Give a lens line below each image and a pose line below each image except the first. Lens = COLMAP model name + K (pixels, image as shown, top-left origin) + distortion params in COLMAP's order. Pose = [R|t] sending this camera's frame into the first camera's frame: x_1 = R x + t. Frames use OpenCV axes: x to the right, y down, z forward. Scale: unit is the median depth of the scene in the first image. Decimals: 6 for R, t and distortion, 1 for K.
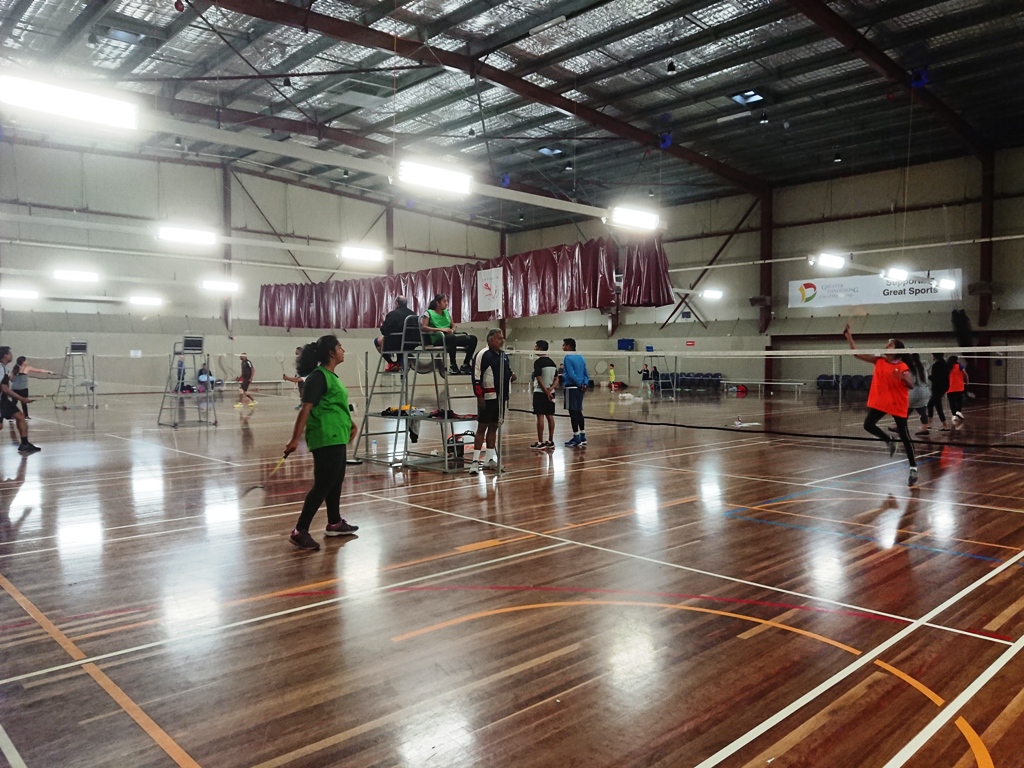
lens RADIAL K [[768.4, 0, 512.0], [0, 768.4, 384.0], [0, 0, 1]] dist [-0.005529, 0.004984]
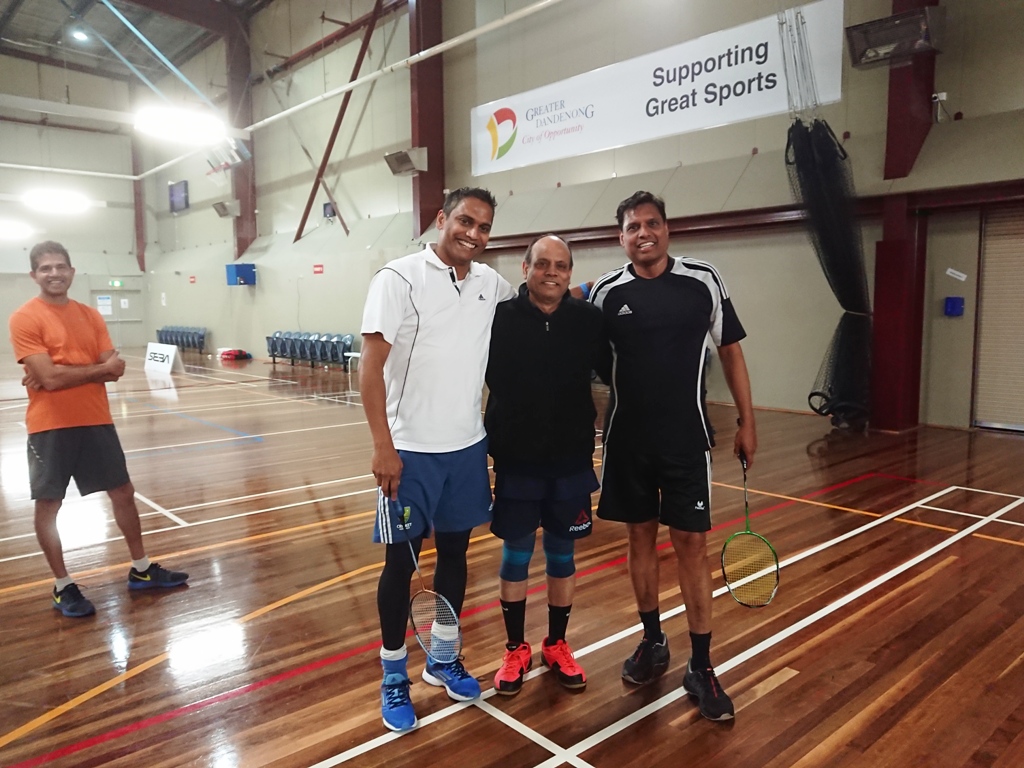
lens RADIAL K [[768.4, 0, 512.0], [0, 768.4, 384.0], [0, 0, 1]] dist [-0.005529, 0.004984]
pose [[0.998888, -0.001439, -0.047125, 0.674362], [0.004568, 0.997786, 0.066349, -0.025175], [0.046925, -0.066491, 0.996683, 0.978106]]
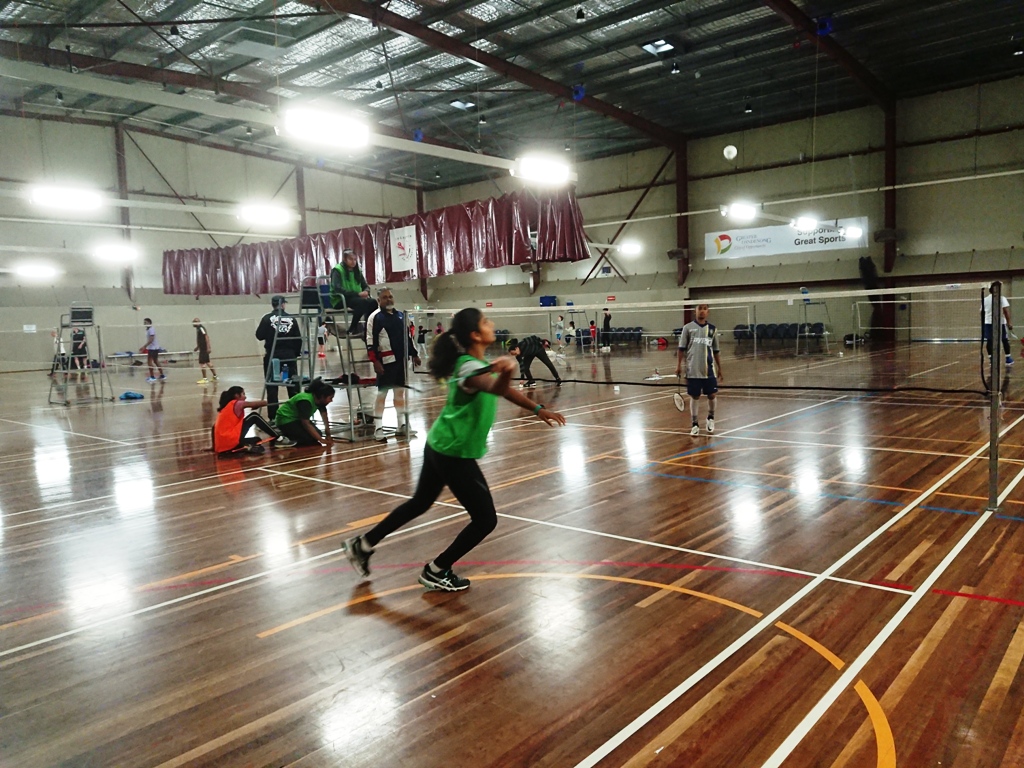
lens RADIAL K [[771.5, 0, 511.0], [0, 771.5, 380.6], [0, 0, 1]] dist [0.000300, 0.007181]
pose [[0.994732, -0.042262, 0.093389, 0.005973], [0.037795, 0.998079, 0.049094, 0.000222], [-0.095285, -0.045306, 0.994419, 0.008109]]
